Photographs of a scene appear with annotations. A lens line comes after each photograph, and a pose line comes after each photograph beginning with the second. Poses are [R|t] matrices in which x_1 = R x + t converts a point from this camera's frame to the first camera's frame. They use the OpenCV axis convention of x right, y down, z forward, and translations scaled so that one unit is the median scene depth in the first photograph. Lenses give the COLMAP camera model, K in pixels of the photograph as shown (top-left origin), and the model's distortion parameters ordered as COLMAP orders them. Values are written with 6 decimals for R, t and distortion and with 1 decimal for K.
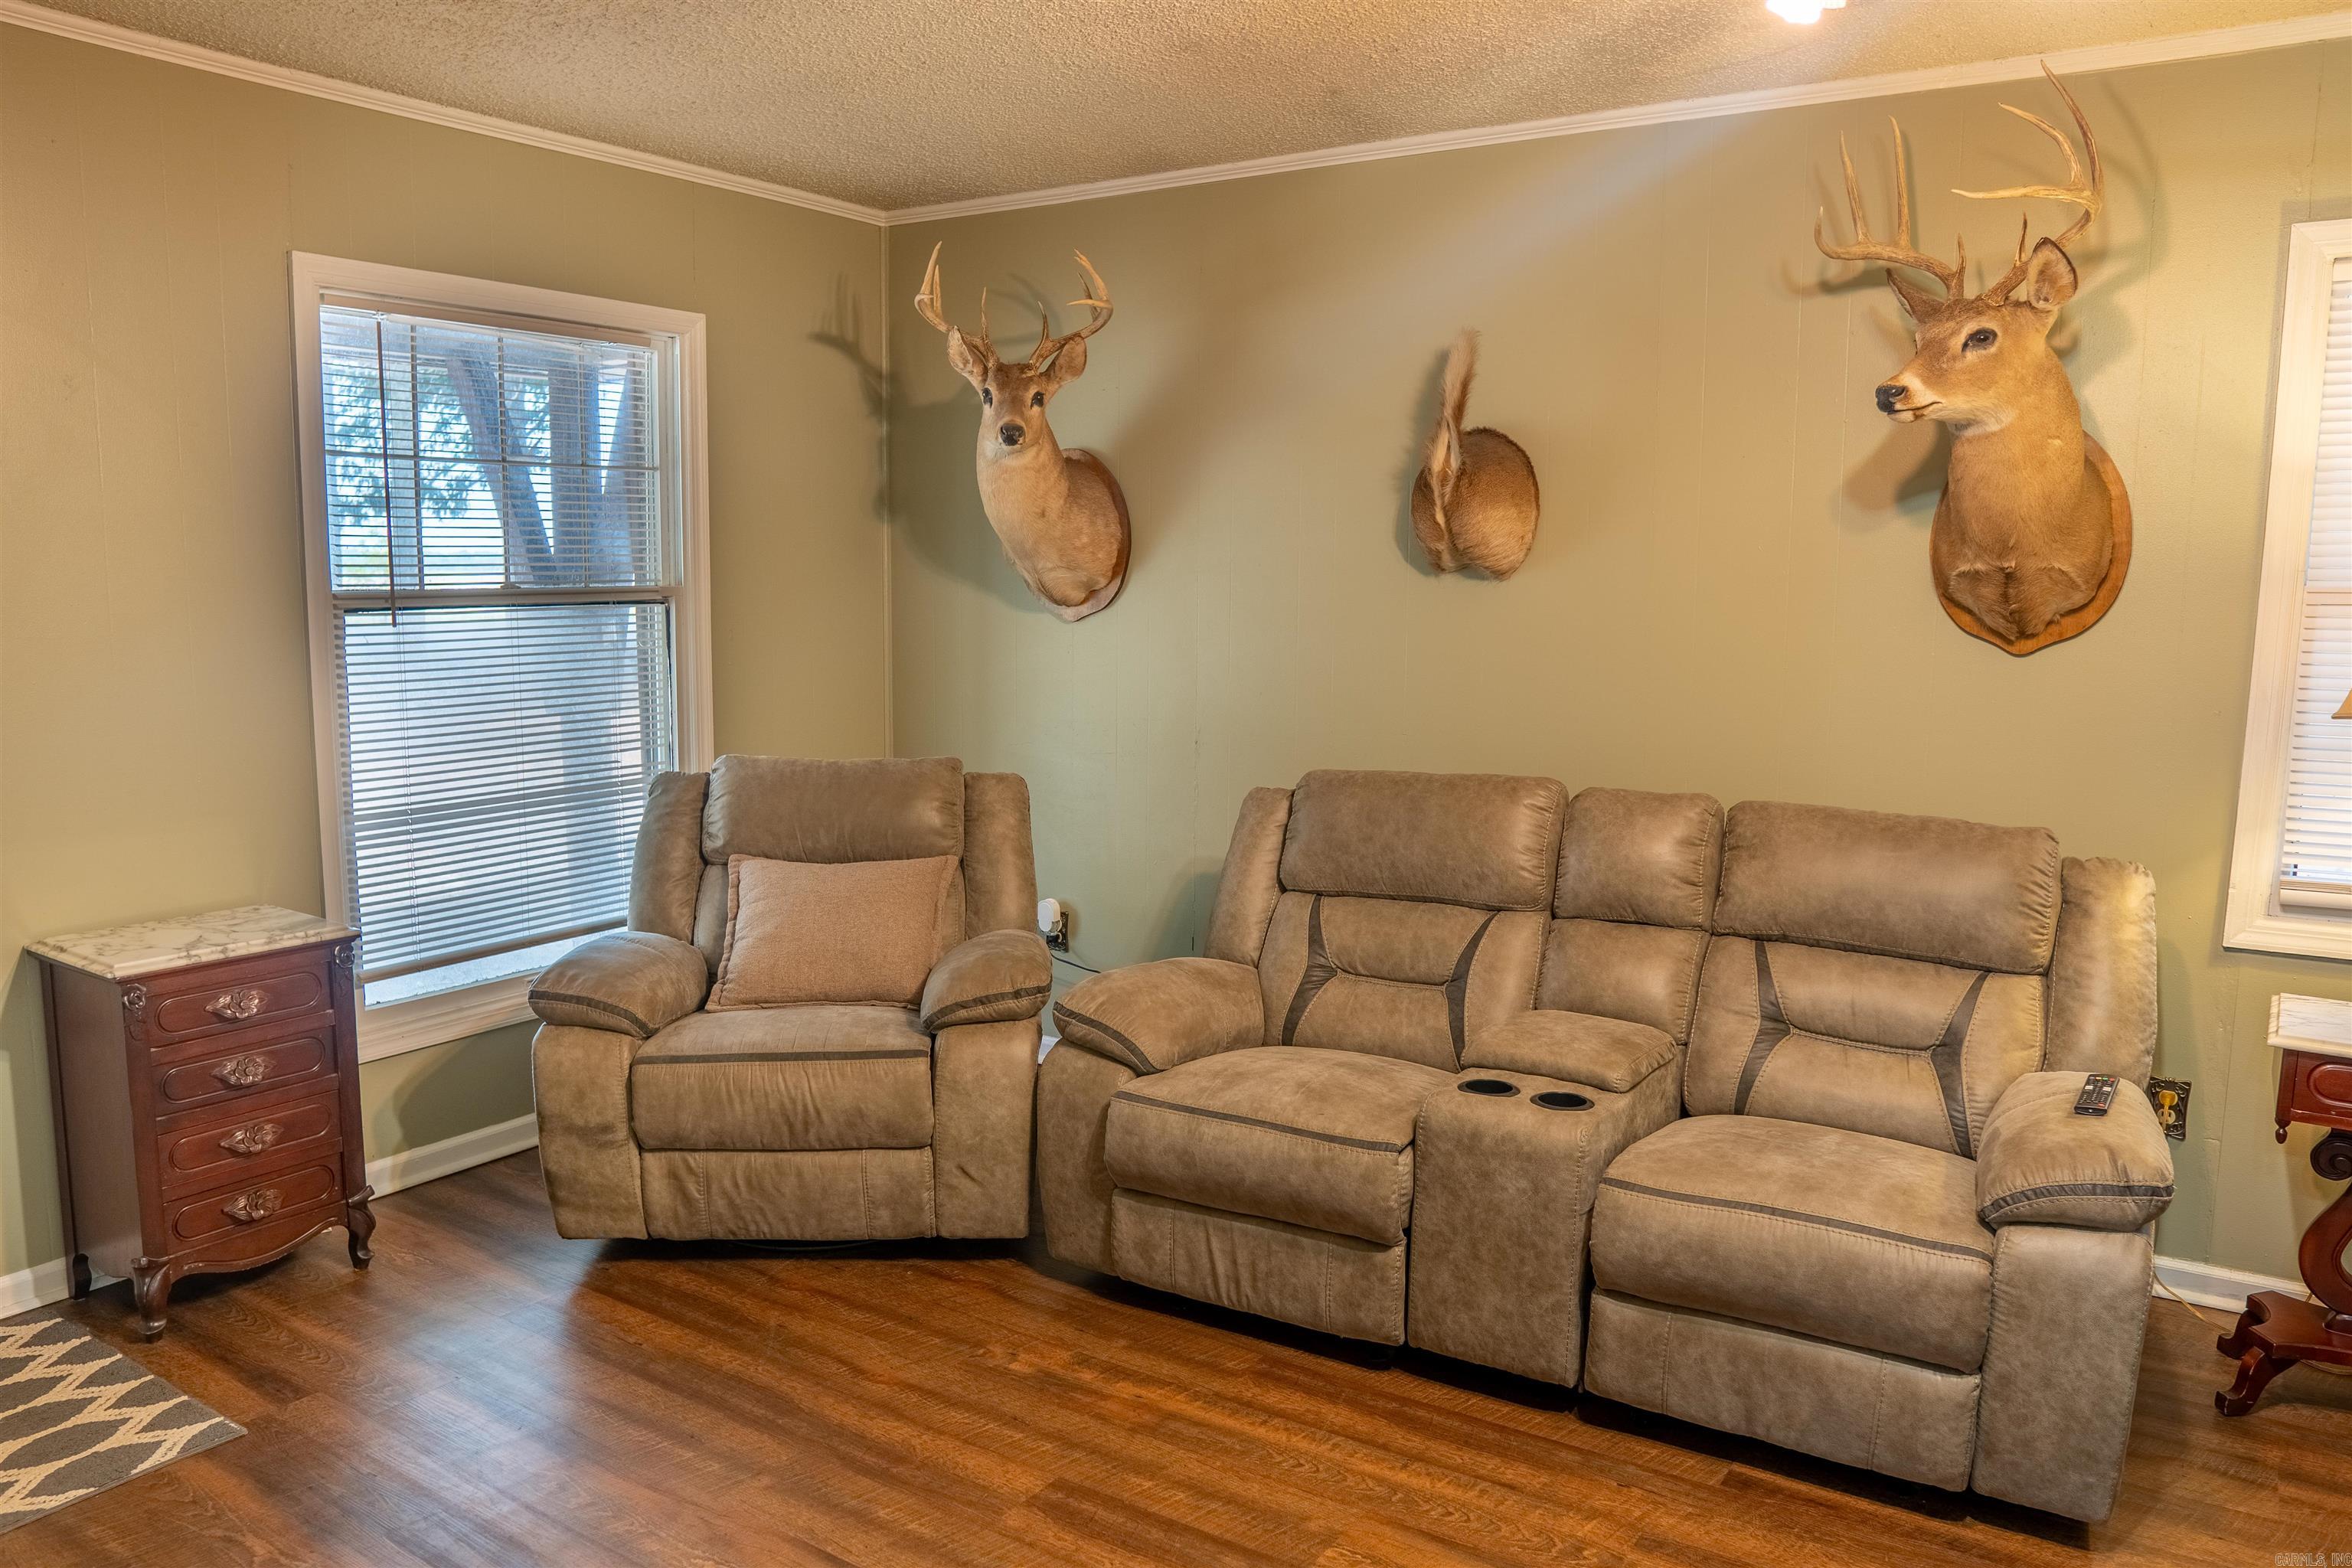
lens RADIAL K [[1664.5, 0, 1168.4], [0, 1664.5, 794.2], [0, 0, 1]] dist [-0.111357, 0.076403]
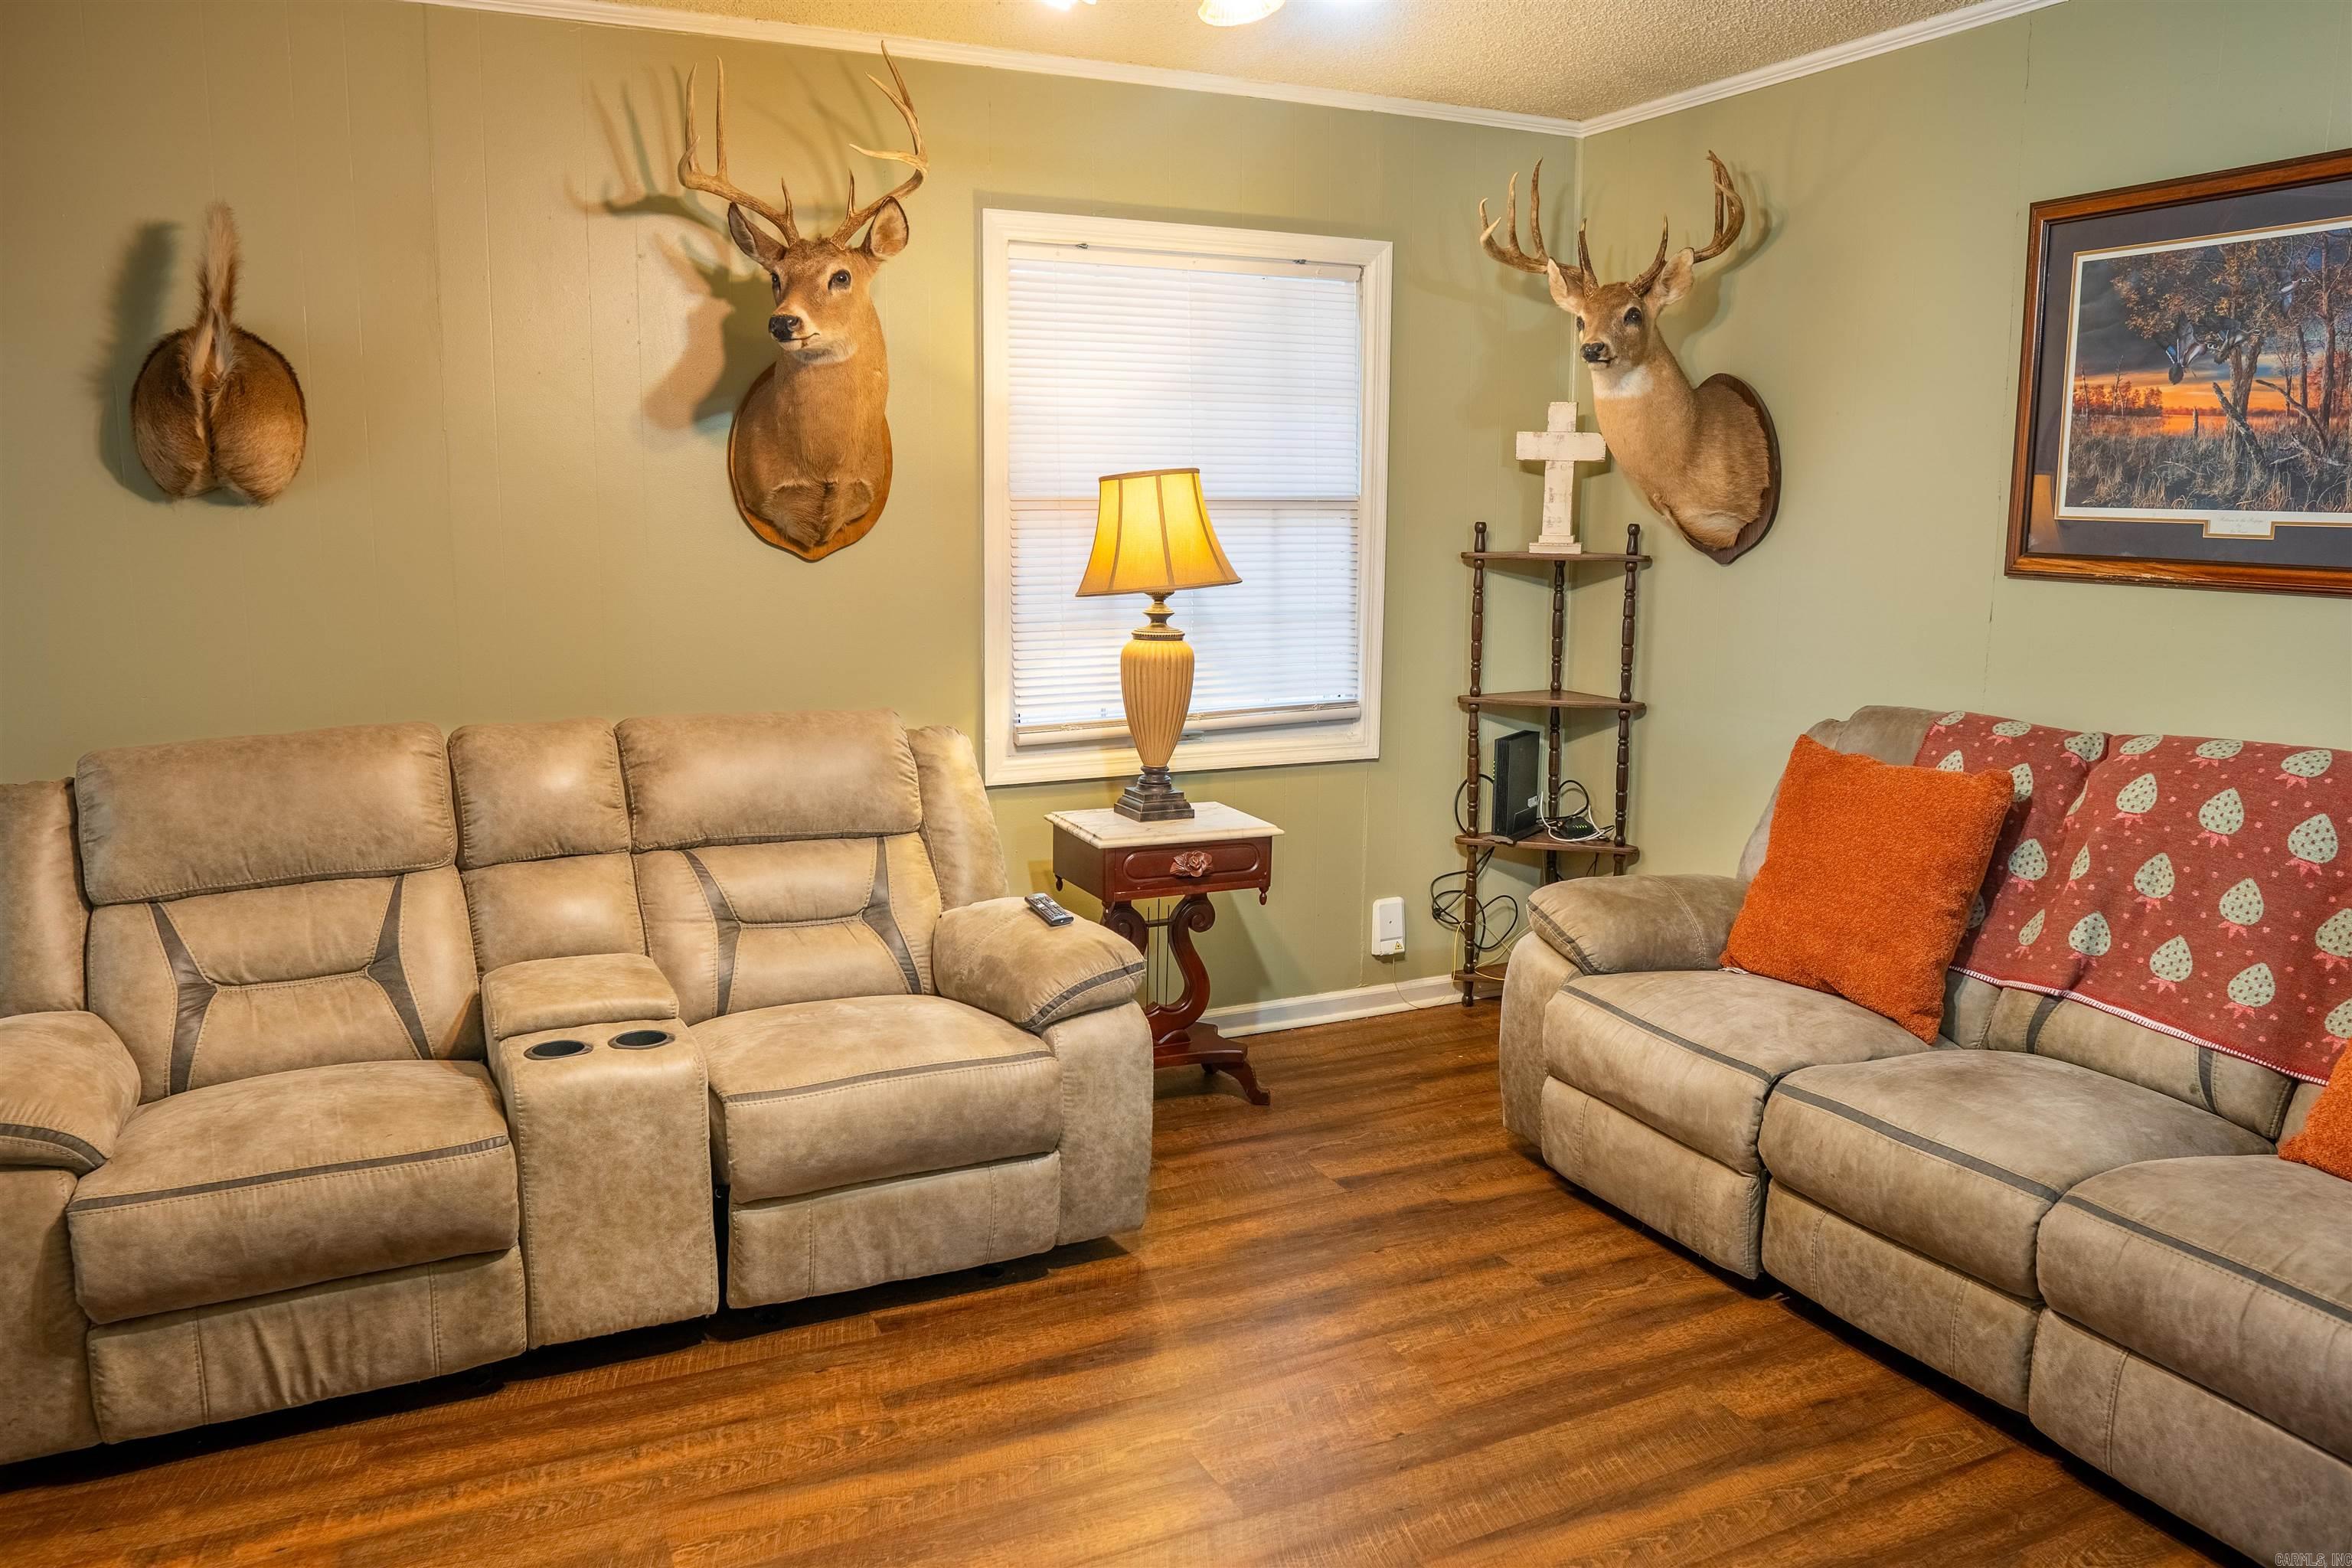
lens RADIAL K [[1664.5, 0, 1168.4], [0, 1664.5, 794.2], [0, 0, 1]] dist [-0.111357, 0.076403]
pose [[0.515809, -0.153624, 0.842817, -0.364128], [0.111786, 0.987449, 0.111573, -0.027688], [-0.849379, 0.036664, 0.526508, 0.203426]]
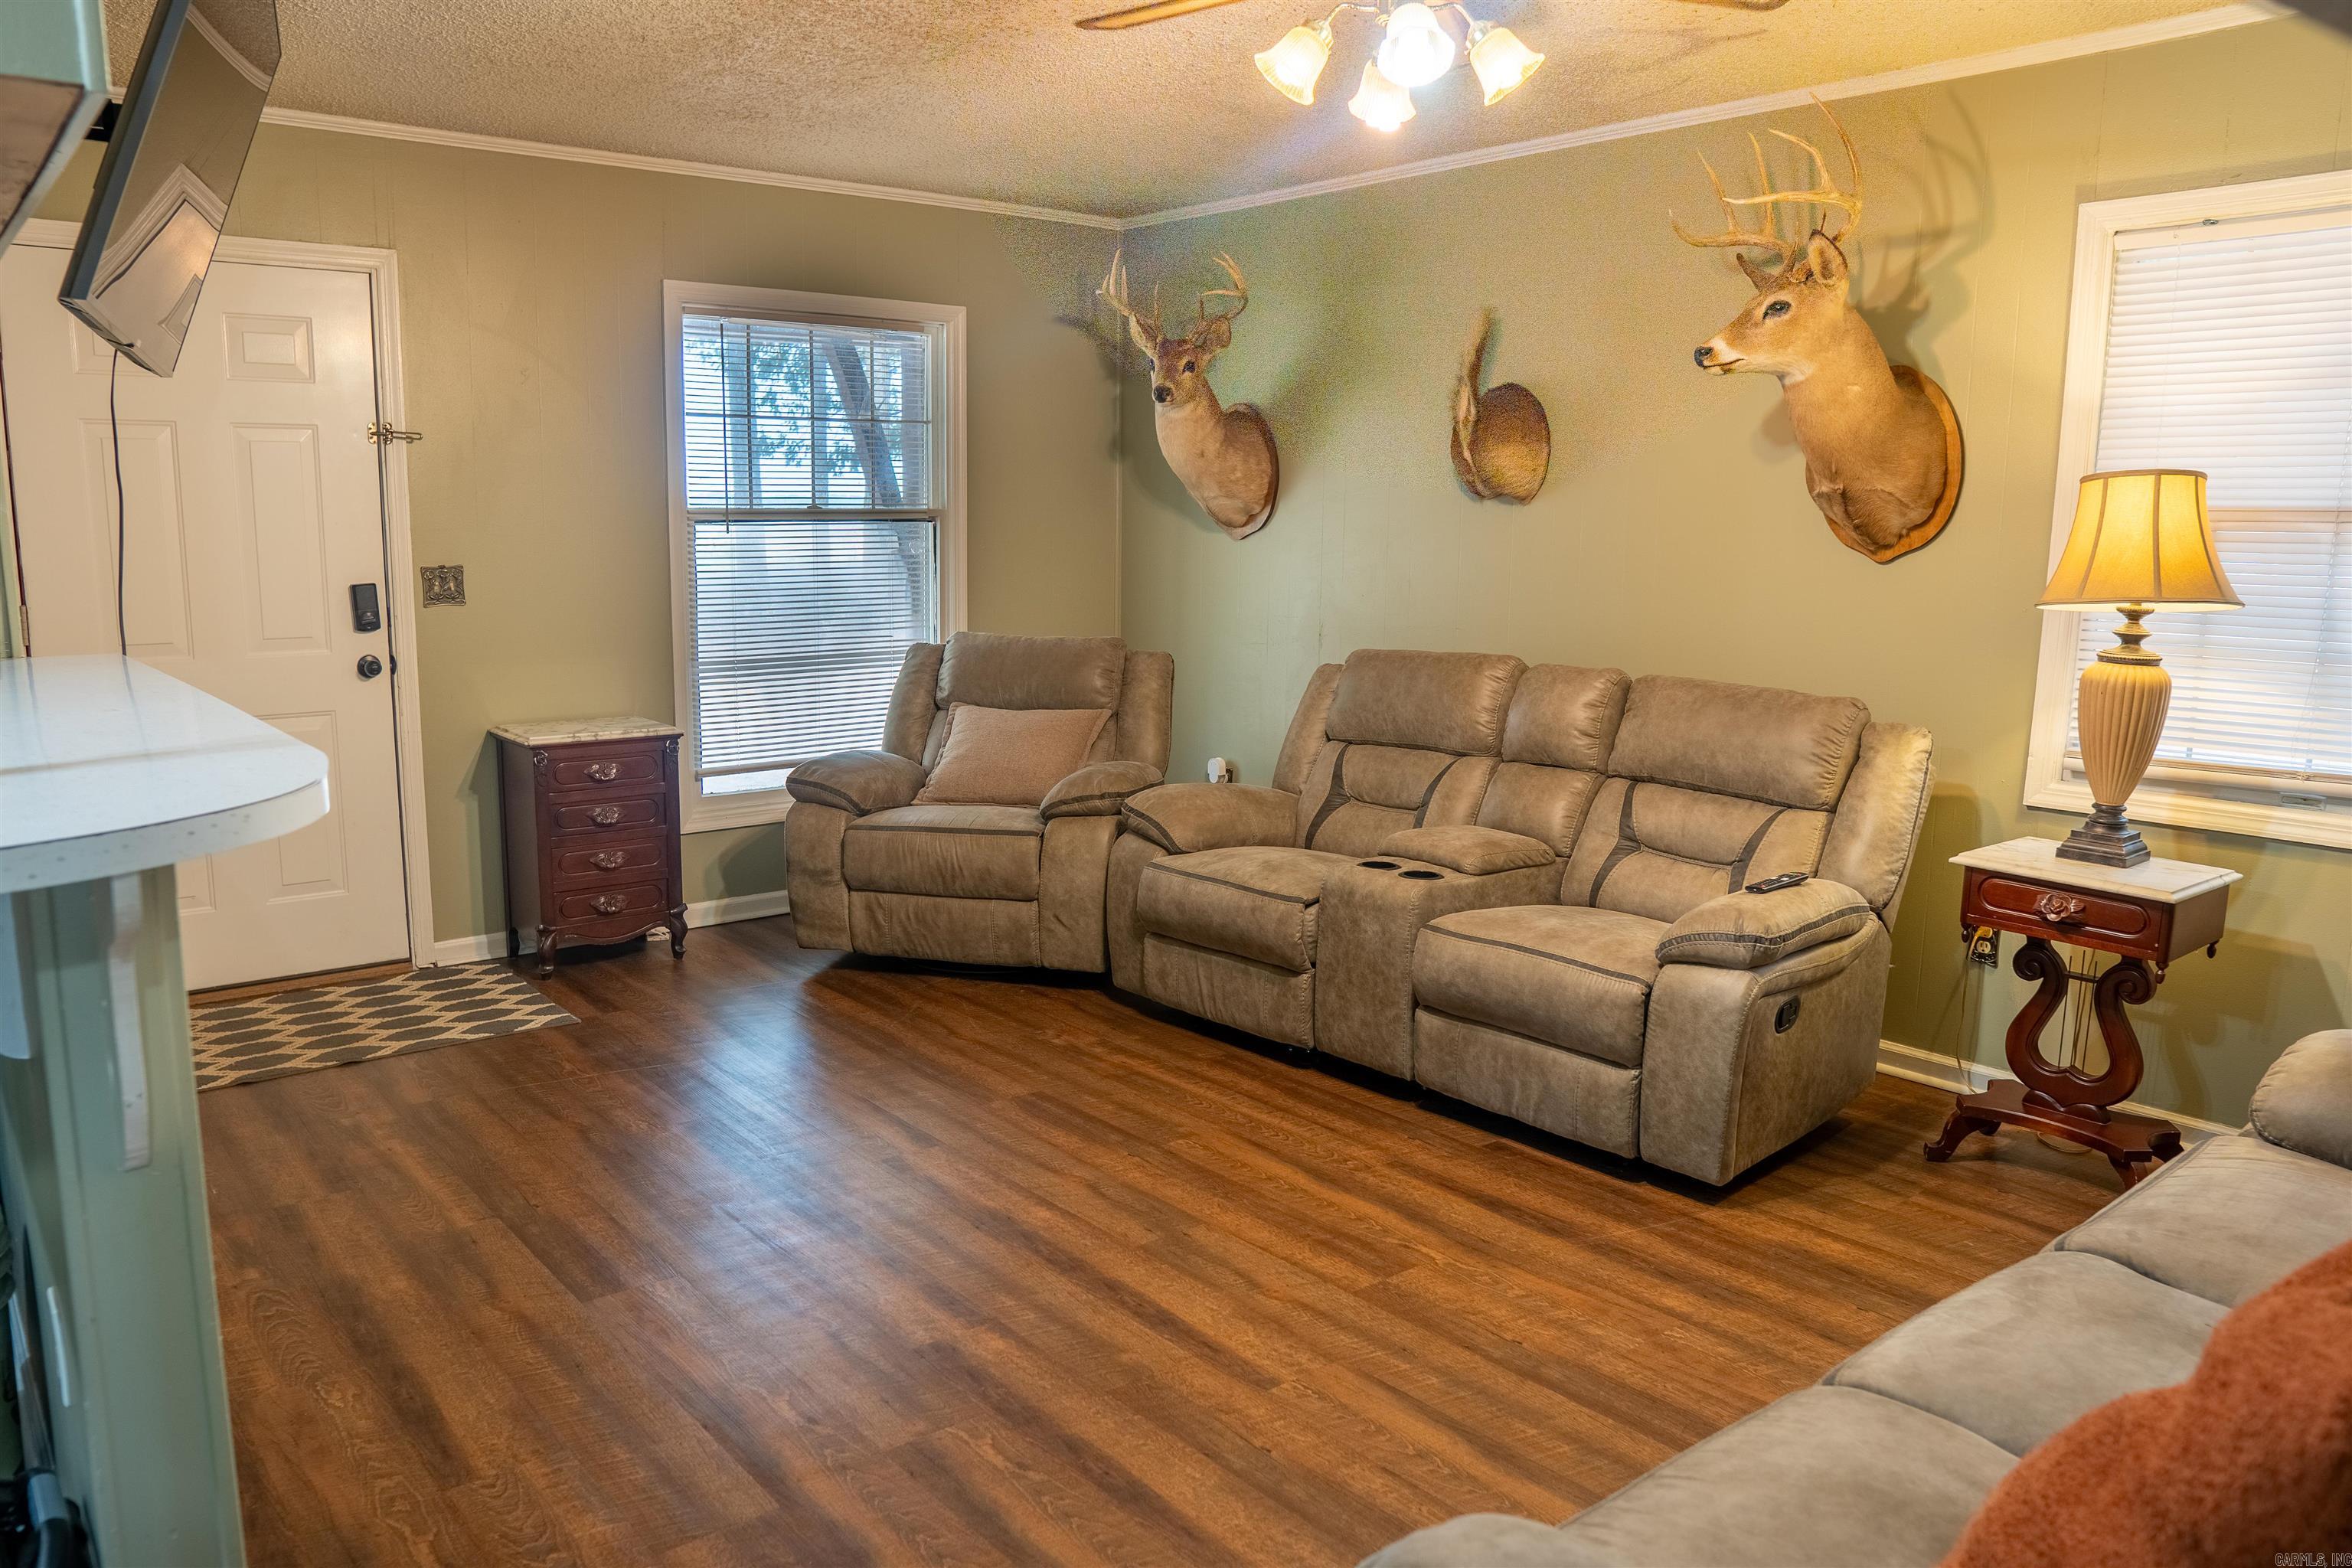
lens RADIAL K [[1664.5, 0, 1168.4], [0, 1664.5, 794.2], [0, 0, 1]] dist [-0.111357, 0.076403]
pose [[0.956184, 0.051291, -0.288239, 0.399069], [-0.042903, 0.998454, 0.035346, 0.072363], [0.289606, -0.021431, 0.956906, -0.355888]]
